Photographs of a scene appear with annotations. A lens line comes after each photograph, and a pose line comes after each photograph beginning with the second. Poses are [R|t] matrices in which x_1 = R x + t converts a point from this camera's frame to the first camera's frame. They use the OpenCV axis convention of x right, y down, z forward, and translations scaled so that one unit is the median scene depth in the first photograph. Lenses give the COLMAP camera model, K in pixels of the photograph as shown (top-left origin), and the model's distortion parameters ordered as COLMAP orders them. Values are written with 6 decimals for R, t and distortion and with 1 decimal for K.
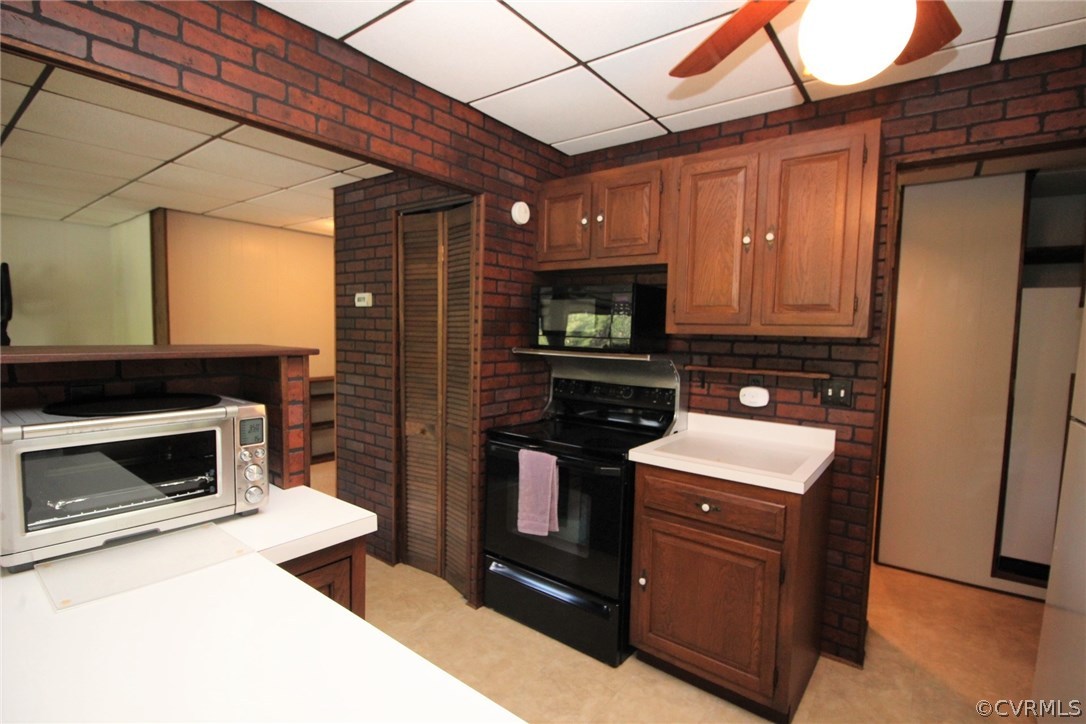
lens RADIAL K [[512.0, 0, 535.8], [0, 512.0, 364.5], [0, 0, 1]] dist [0.001875, -0.013144]
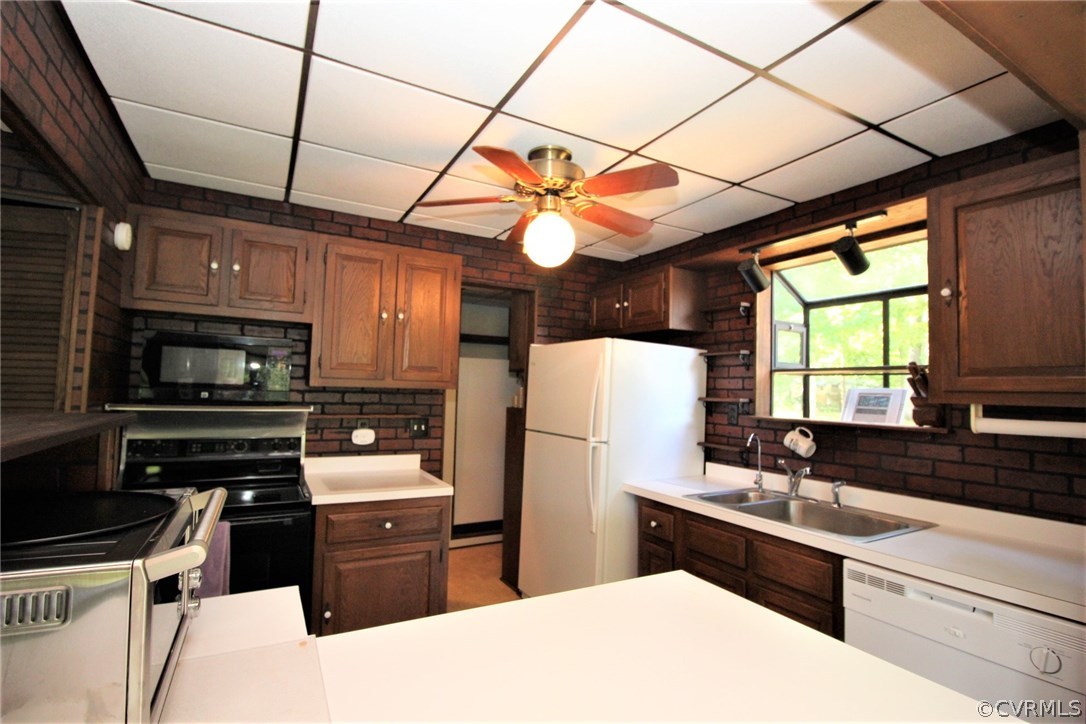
lens RADIAL K [[502.7, 0, 536.8], [0, 502.7, 364.1], [0, 0, 1]] dist [0.002506, -0.013958]
pose [[0.412687, 0.037586, 0.910097, -0.520620], [0.043450, 0.997199, -0.060886, -0.020043], [-0.909836, 0.064670, 0.409898, 0.106149]]
